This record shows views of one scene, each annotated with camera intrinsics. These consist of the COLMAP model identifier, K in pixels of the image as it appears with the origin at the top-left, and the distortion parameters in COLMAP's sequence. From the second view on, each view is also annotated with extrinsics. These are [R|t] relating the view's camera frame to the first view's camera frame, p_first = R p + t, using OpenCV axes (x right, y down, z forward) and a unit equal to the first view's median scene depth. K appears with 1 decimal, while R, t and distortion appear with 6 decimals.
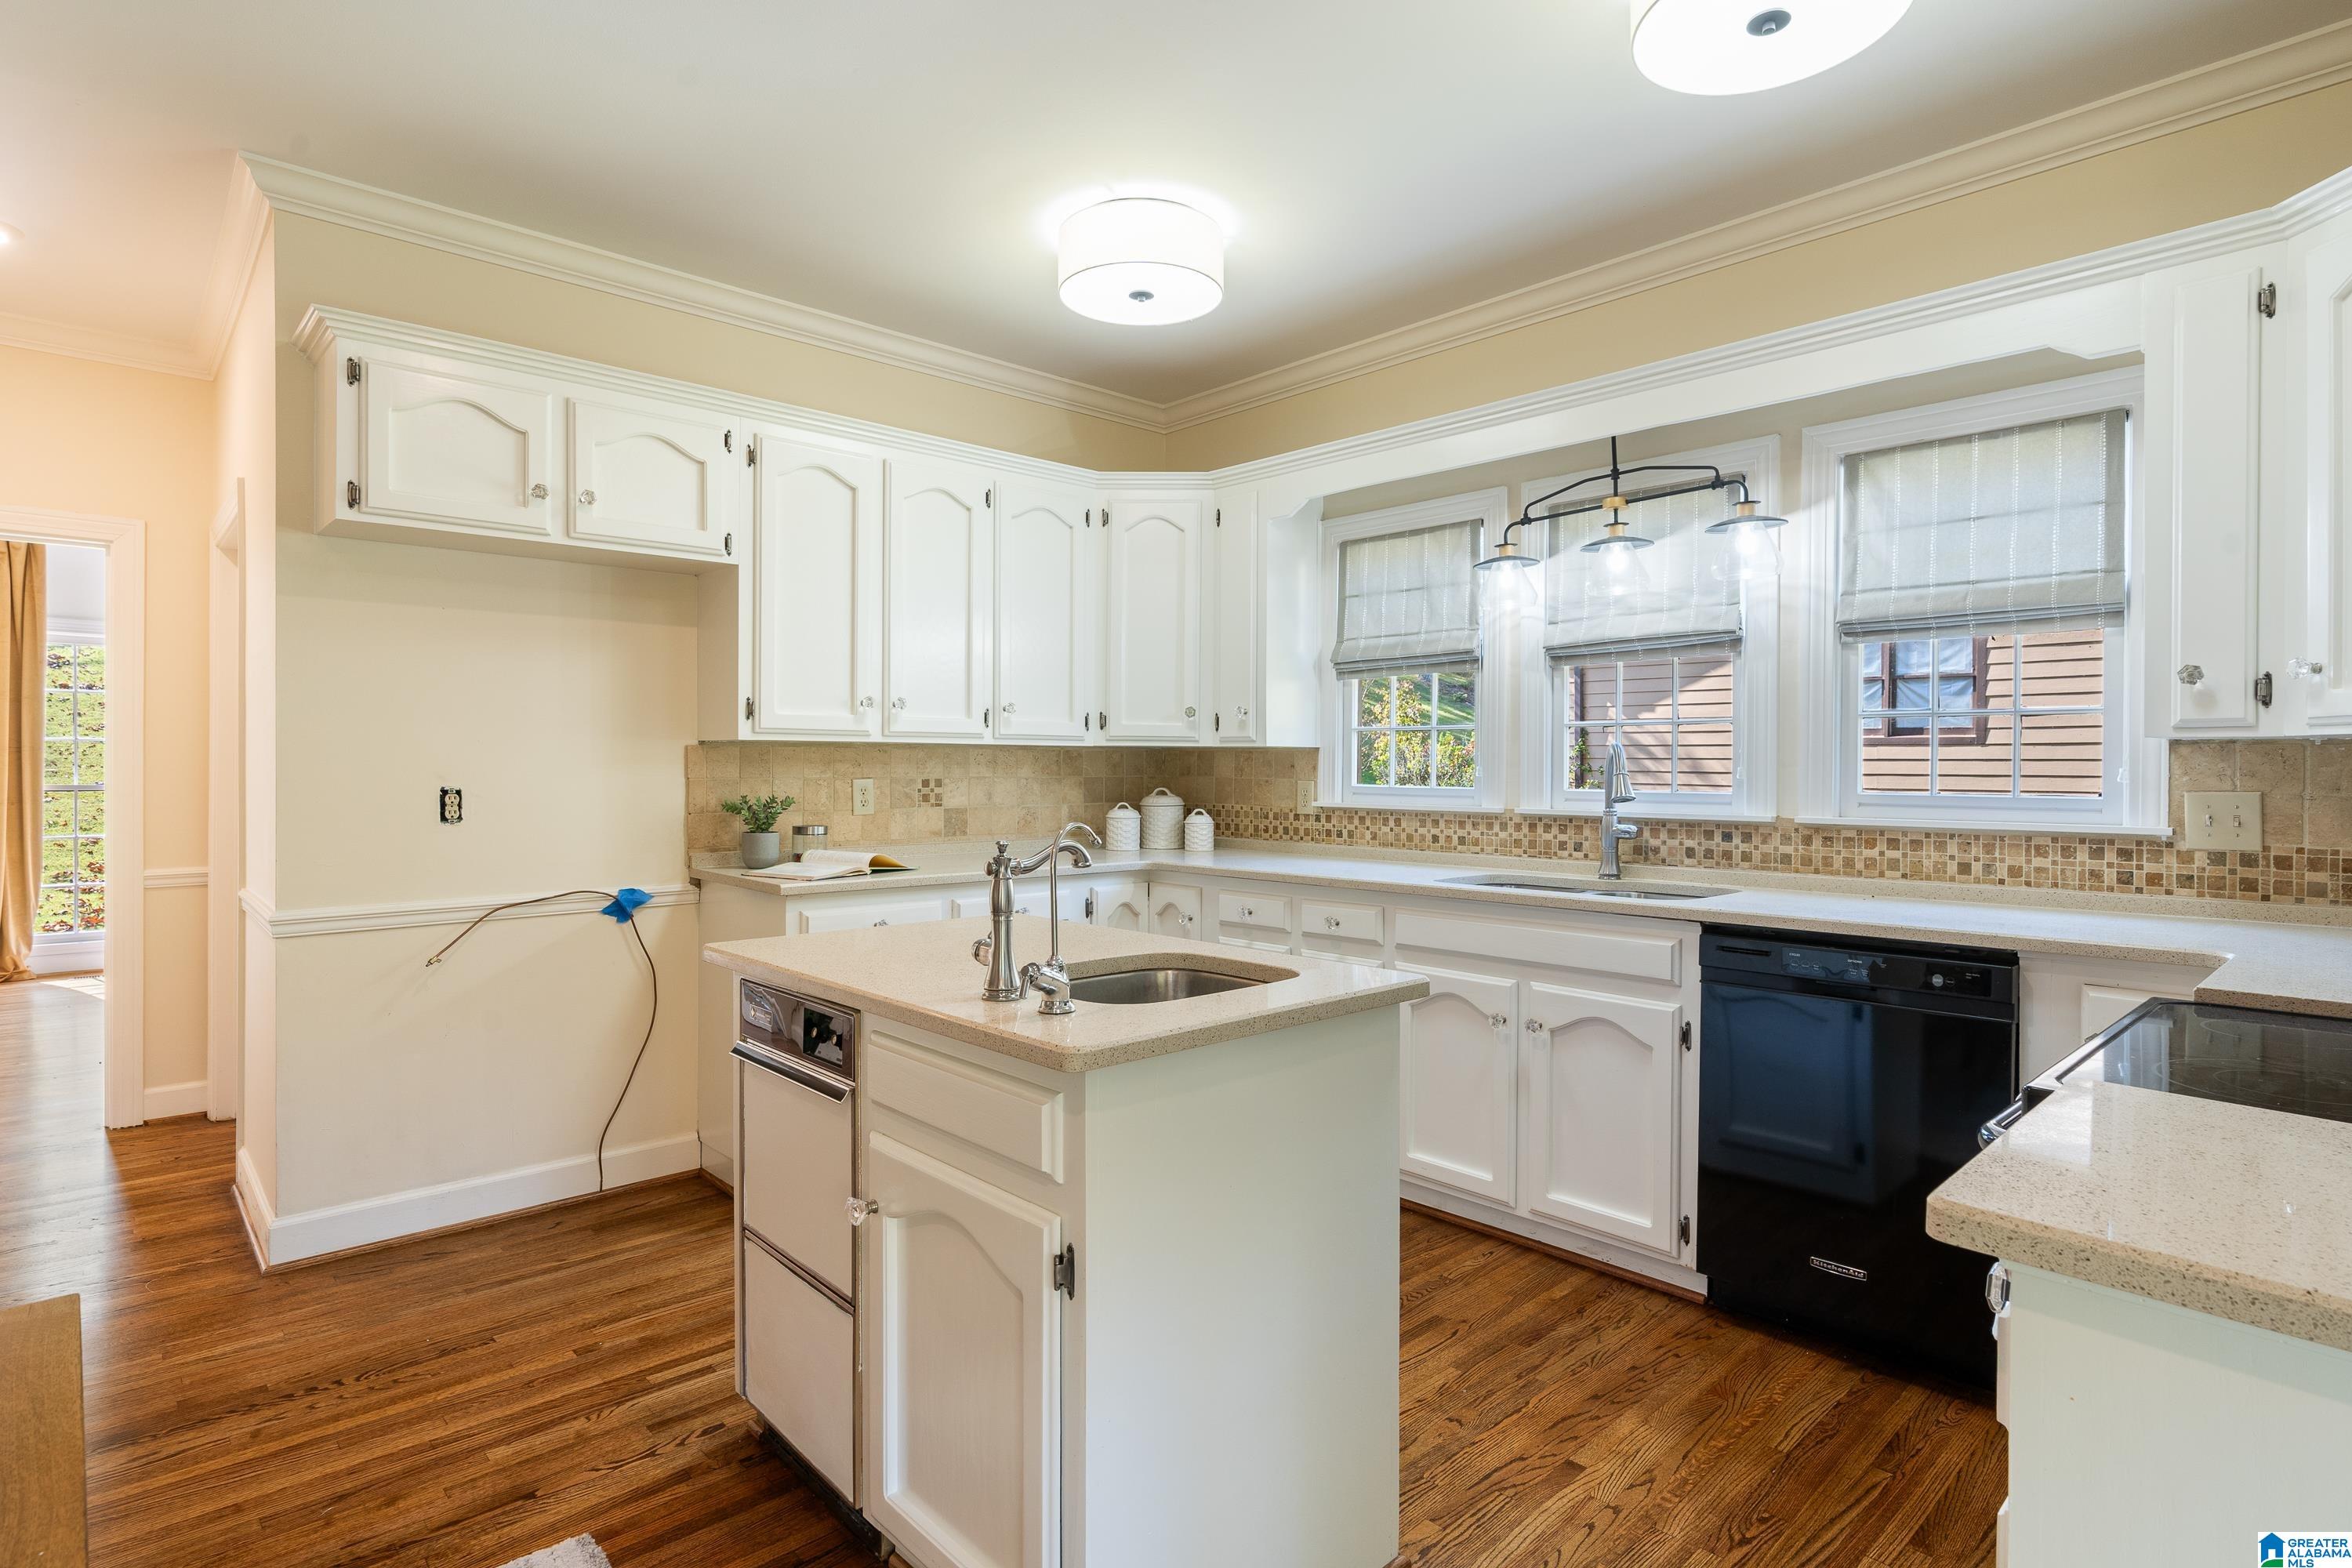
lens RADIAL K [[1200.2, 0, 1184.0], [0, 1200.2, 766.9], [0, 0, 1]] dist [-0.001822, 0.000391]
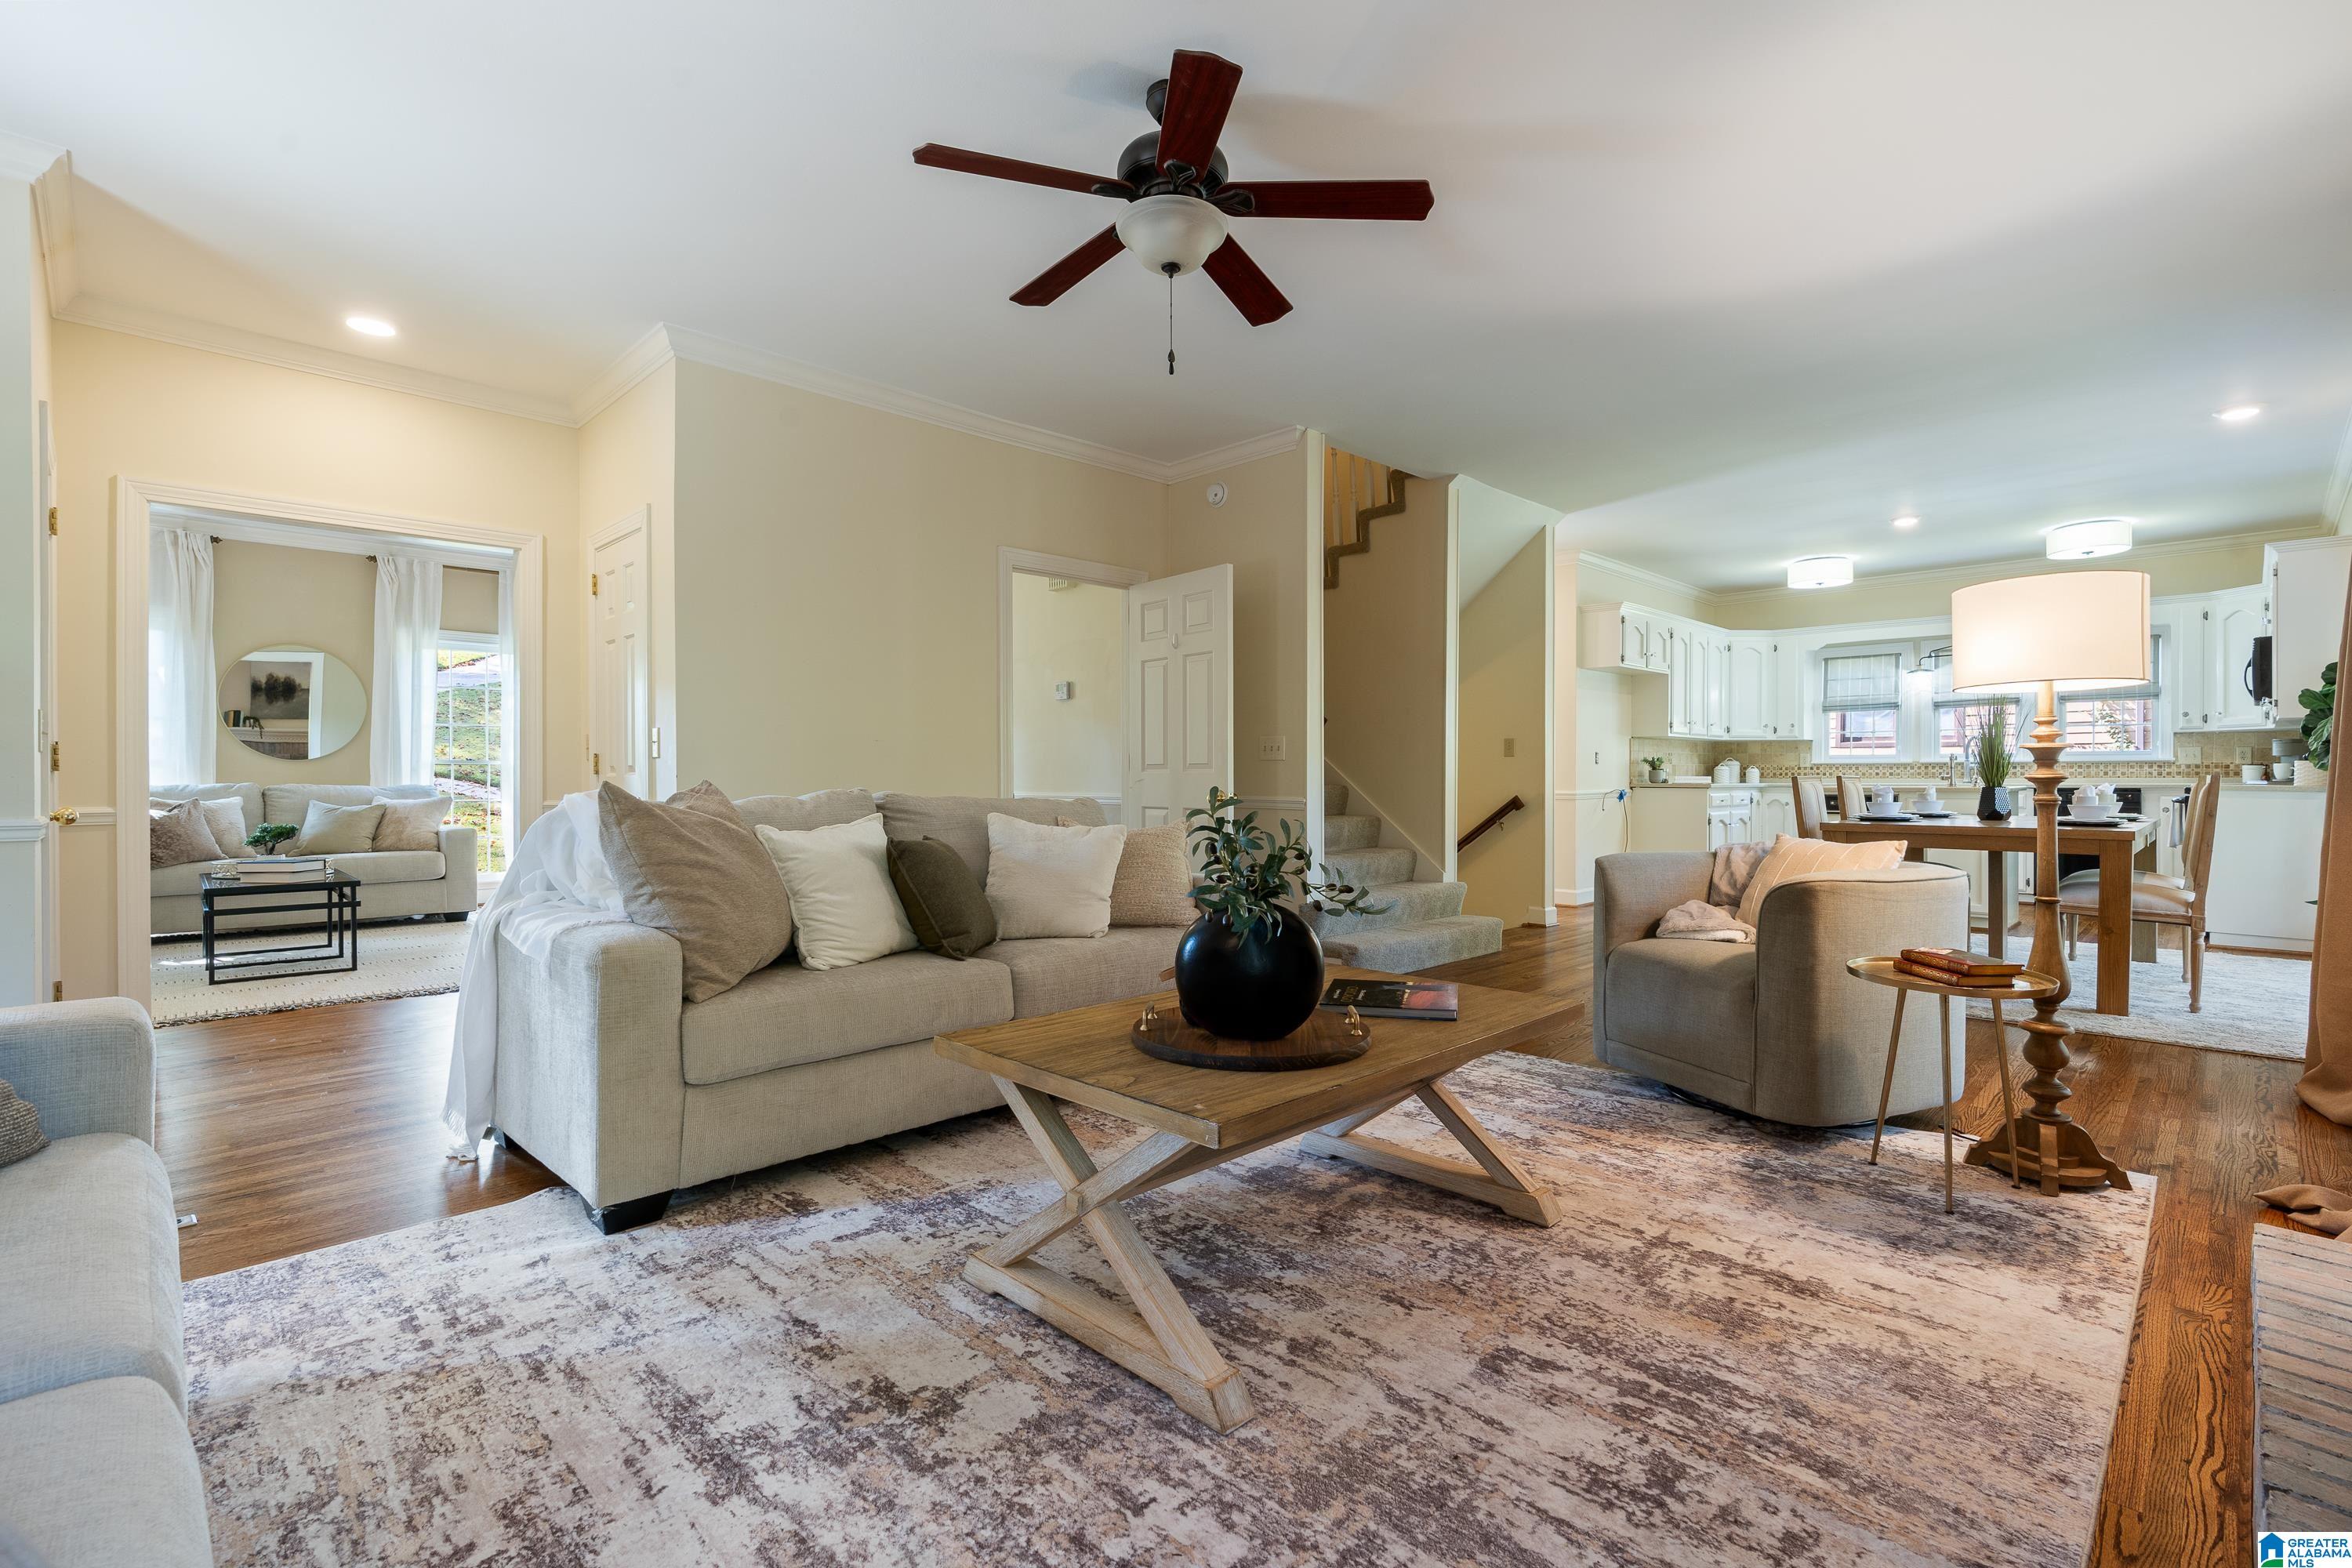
lens RADIAL K [[1075.8, 0, 1169.0], [0, 1075.8, 778.3], [0, 0, 1]] dist [0.000701, -0.000230]
pose [[0.999645, -0.006158, 0.025934, -1.658673], [0.006098, 0.999979, 0.002395, 0.064925], [-0.025949, -0.002236, 0.999661, -1.559826]]
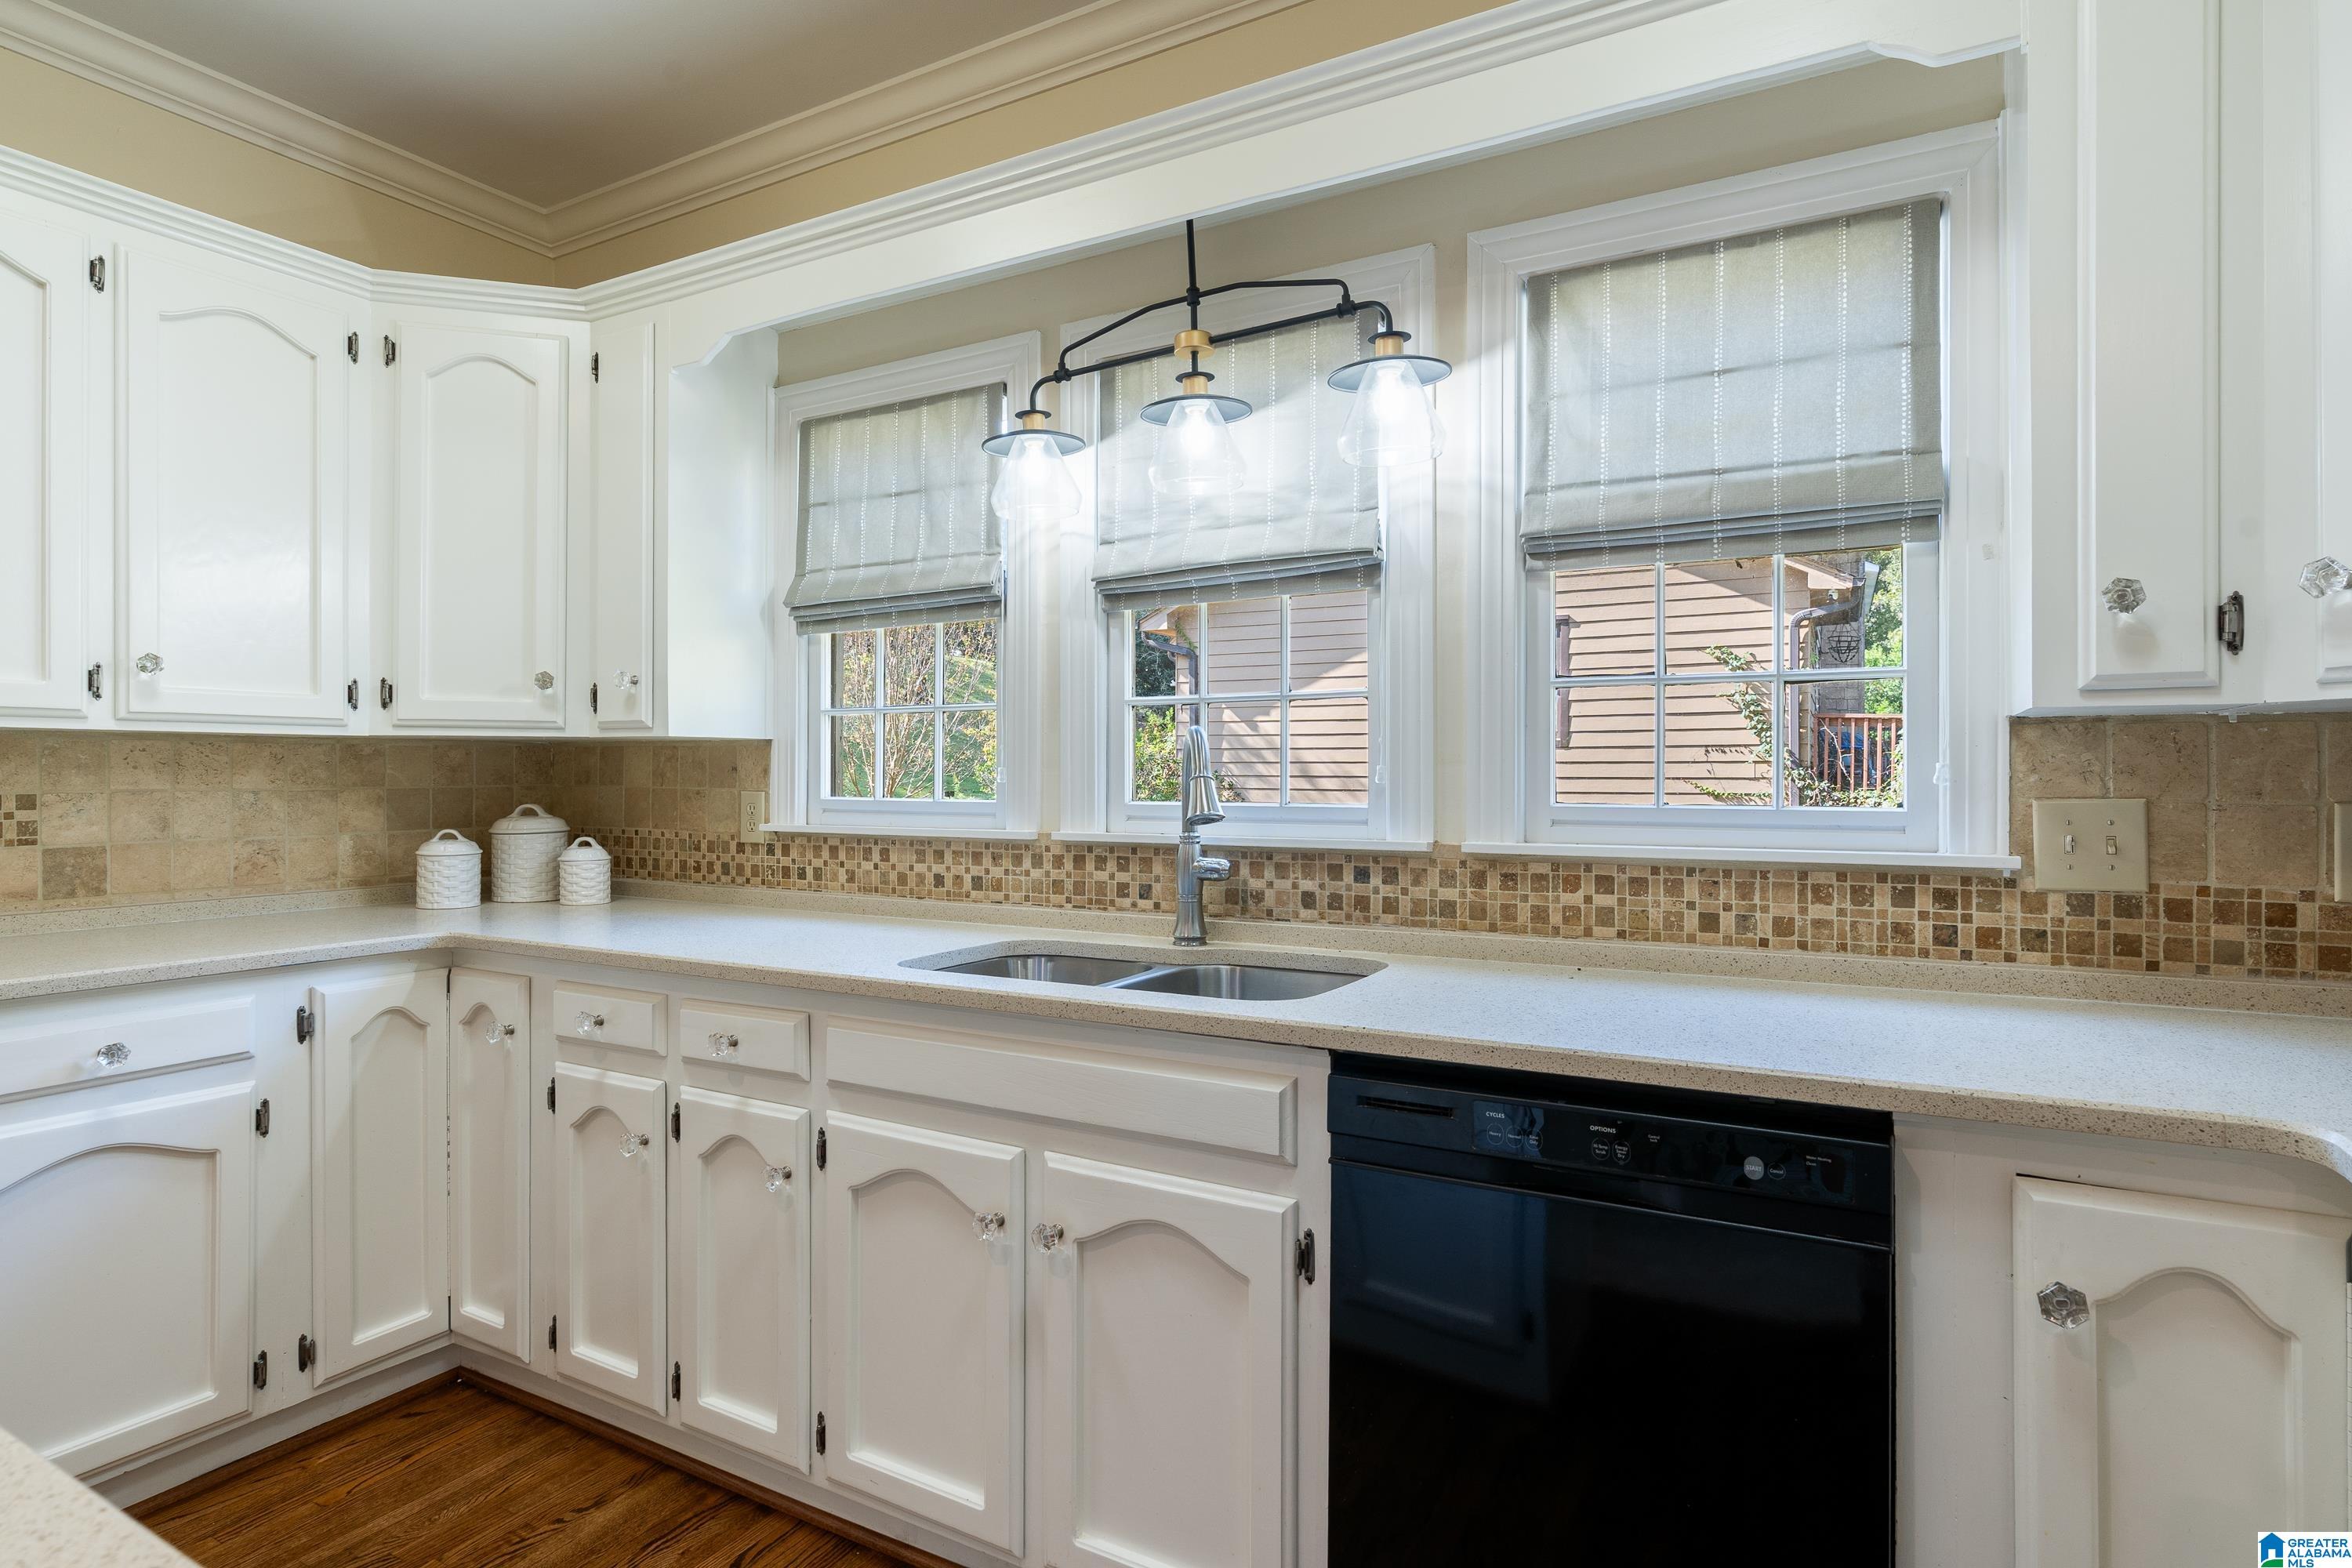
lens RADIAL K [[1200.2, 0, 1188.4], [0, 1200.2, 779.1], [0, 0, 1]] dist [-0.001822, 0.000391]
pose [[0.953103, -0.006550, 0.302575, 0.167662], [0.005124, 0.999972, 0.005507, 0.003350], [-0.302602, -0.003698, 0.953110, 0.408544]]
